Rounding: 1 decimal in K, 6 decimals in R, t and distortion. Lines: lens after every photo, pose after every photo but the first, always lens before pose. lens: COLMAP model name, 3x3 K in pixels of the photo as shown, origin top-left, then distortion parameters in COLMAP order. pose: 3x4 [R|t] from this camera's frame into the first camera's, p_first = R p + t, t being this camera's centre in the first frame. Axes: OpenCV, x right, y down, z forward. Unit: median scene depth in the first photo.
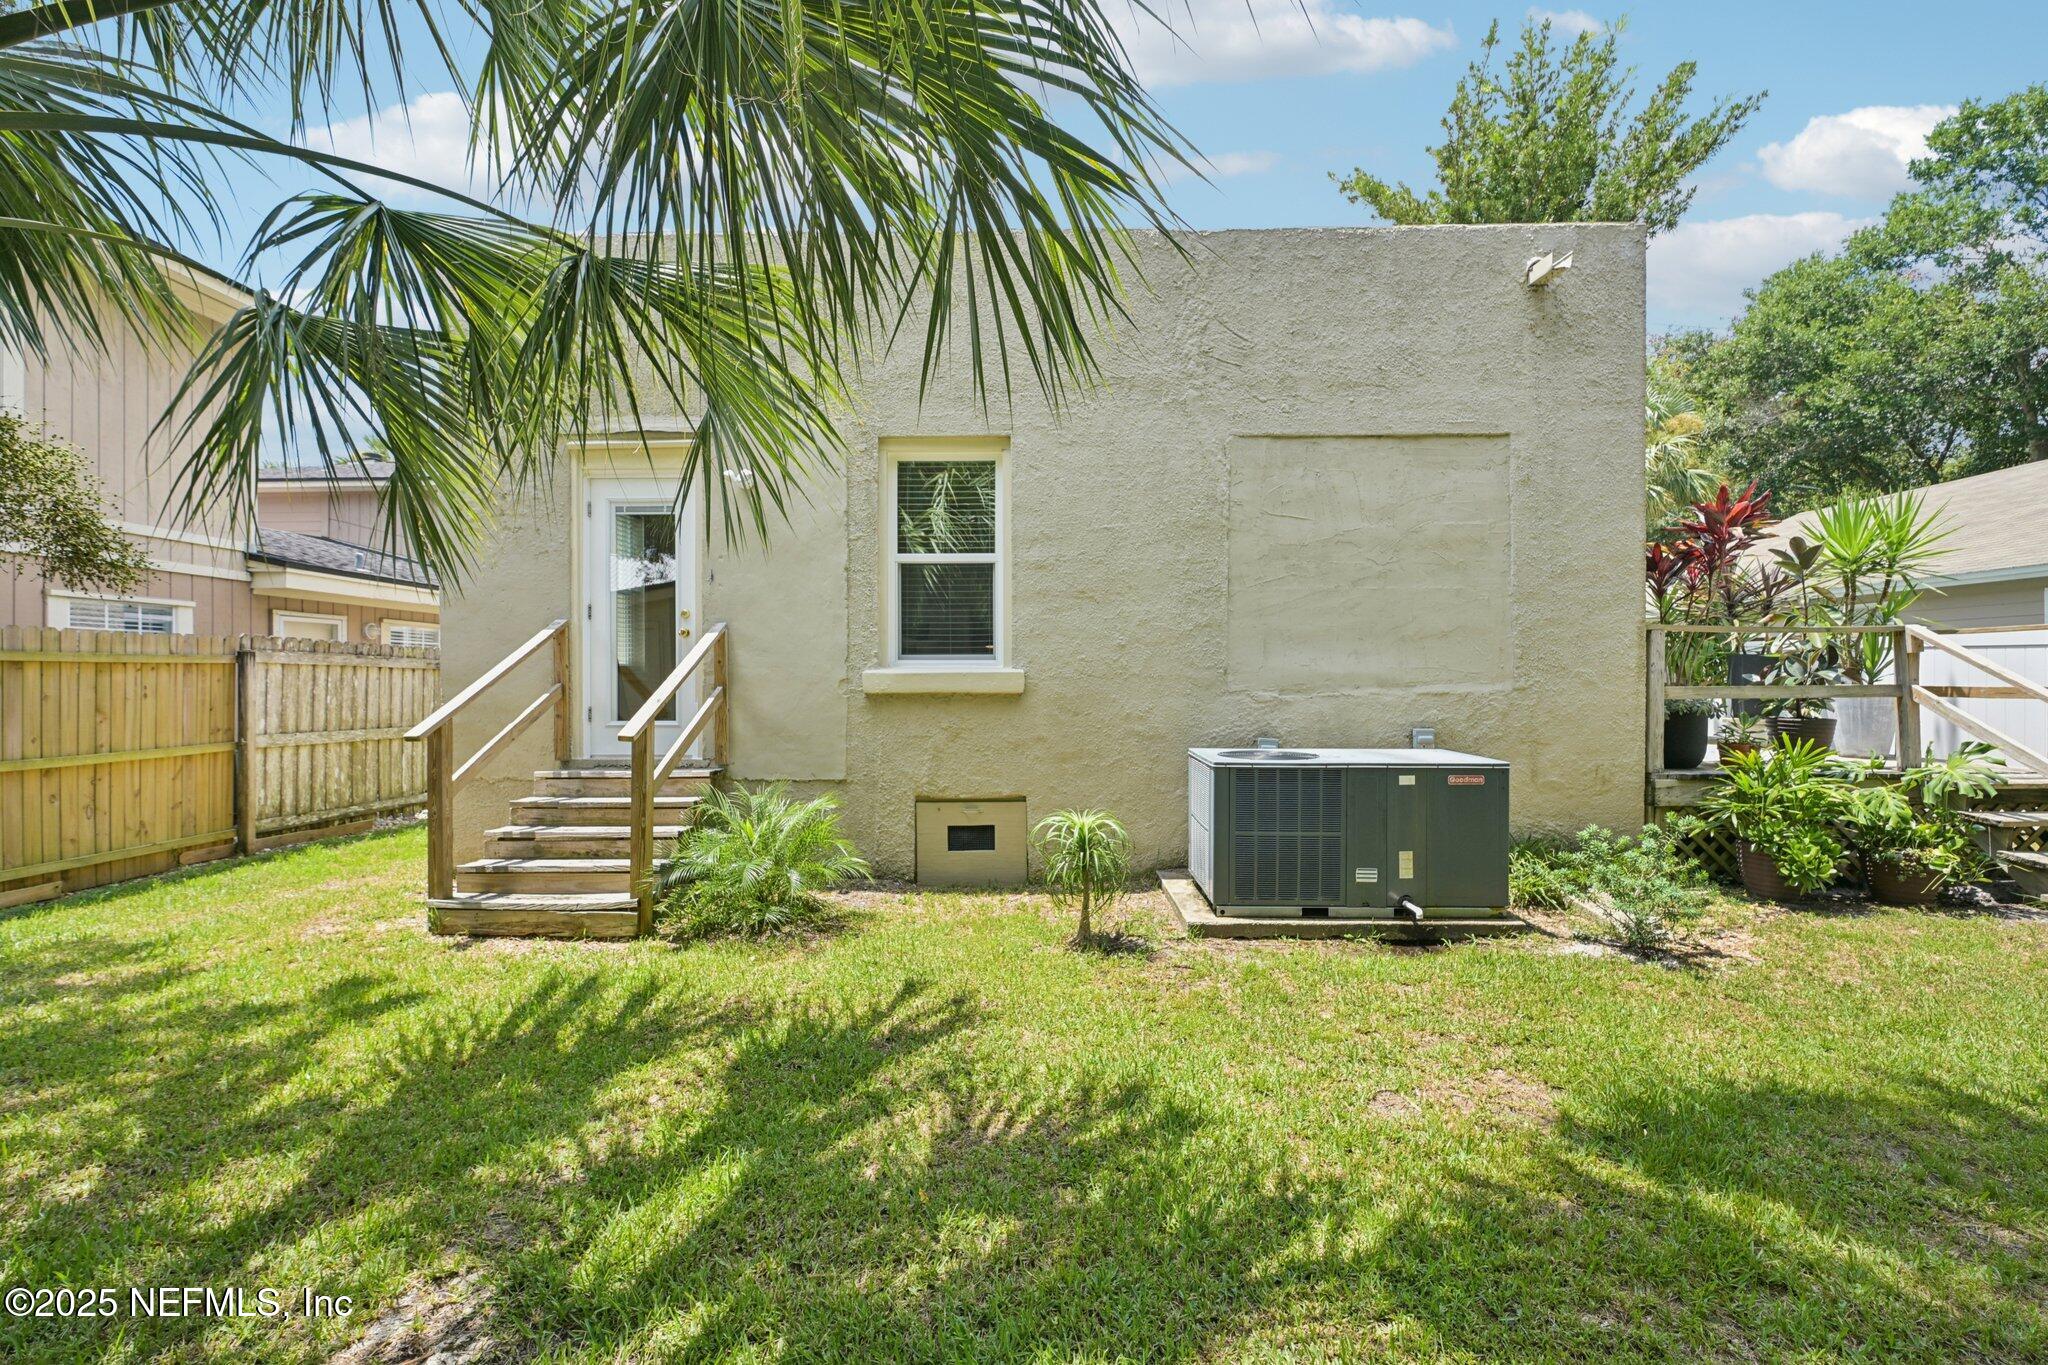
lens RADIAL K [[882.7, 0, 1026.7], [0, 882.7, 682.8], [0, 0, 1]] dist [0.002913, 0.000686]
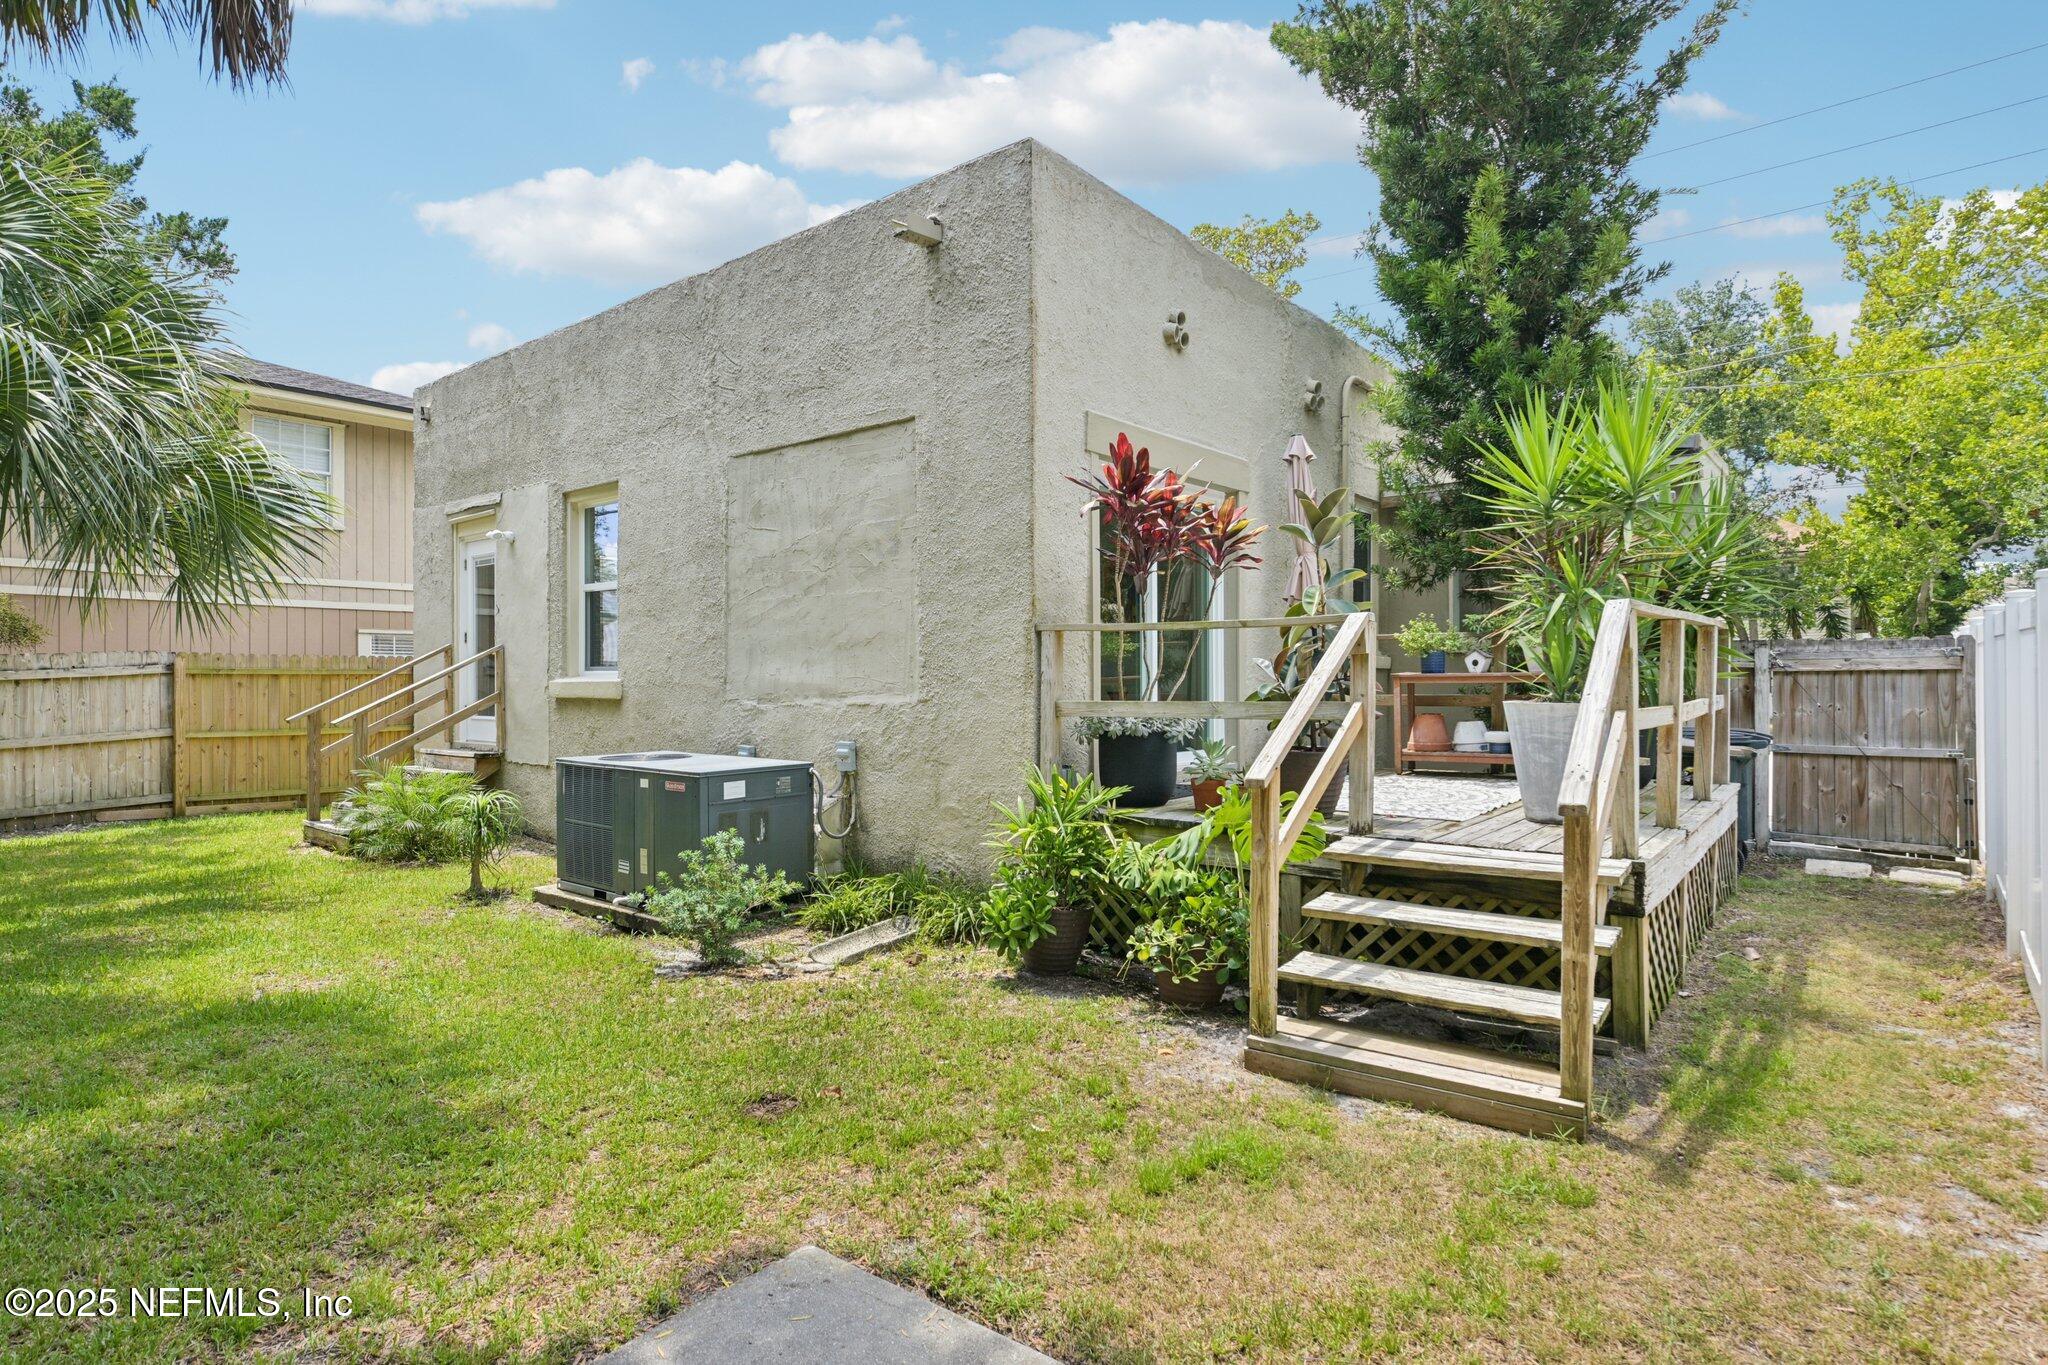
lens RADIAL K [[1141.5, 0, 1030.8], [0, 1141.5, 681.2], [0, 0, 1]] dist [-0.002833, 0.002488]
pose [[0.768519, 0.001752, -0.639824, 1.381608], [-0.002772, 0.999996, -0.000592, -0.012846], [0.639820, 0.002229, 0.768521, 0.184299]]
